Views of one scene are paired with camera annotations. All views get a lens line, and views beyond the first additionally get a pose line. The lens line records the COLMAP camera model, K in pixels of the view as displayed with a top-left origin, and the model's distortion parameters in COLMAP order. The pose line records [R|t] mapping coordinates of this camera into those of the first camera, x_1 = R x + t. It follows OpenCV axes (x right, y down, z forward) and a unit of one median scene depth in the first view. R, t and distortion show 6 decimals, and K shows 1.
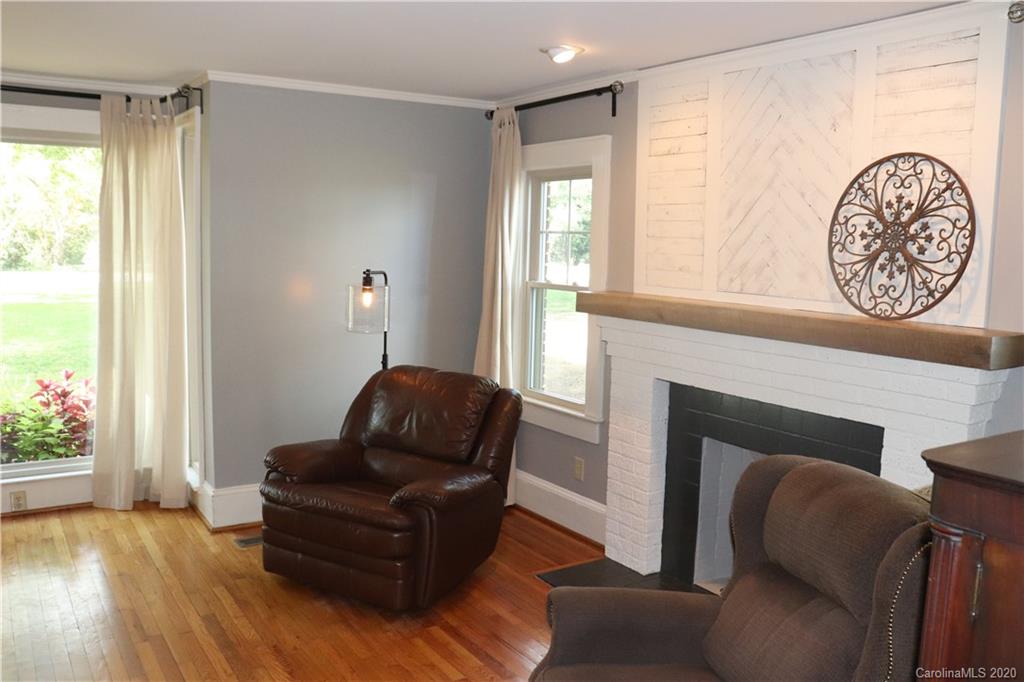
lens RADIAL K [[889.4, 0, 516.5], [0, 889.4, 355.9], [0, 0, 1]] dist [-0.162574, 0.166662]
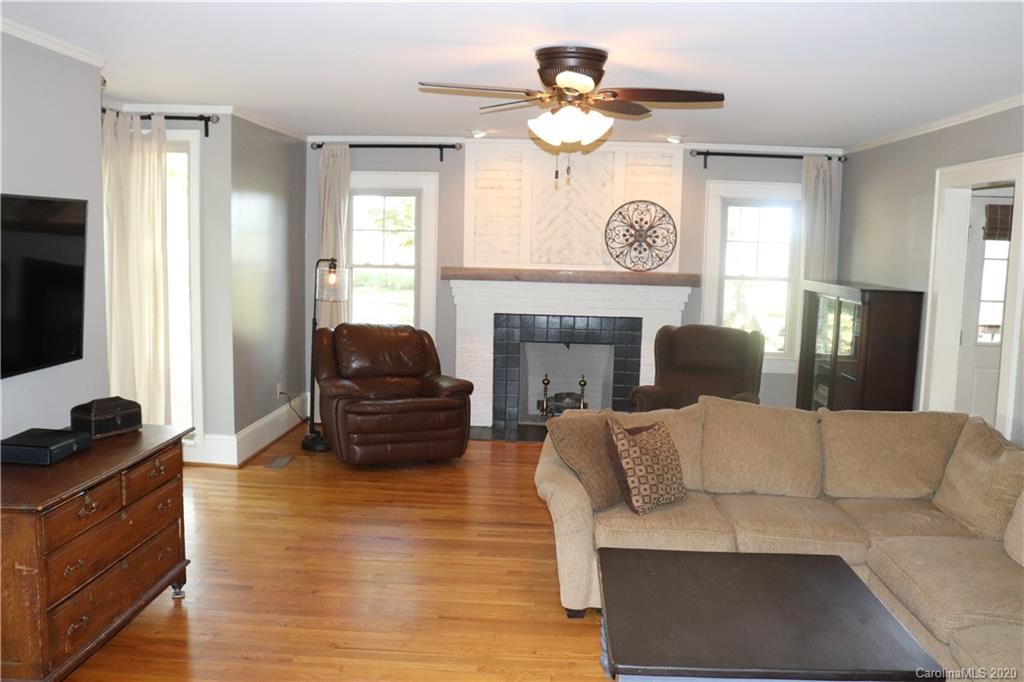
lens RADIAL K [[889.4, 0, 516.5], [0, 889.4, 355.9], [0, 0, 1]] dist [-0.162574, 0.166662]
pose [[0.582163, -0.116373, 0.804701, -1.672980], [0.095383, 0.992645, 0.074548, -0.024779], [-0.807458, 0.033356, 0.588982, -0.123483]]
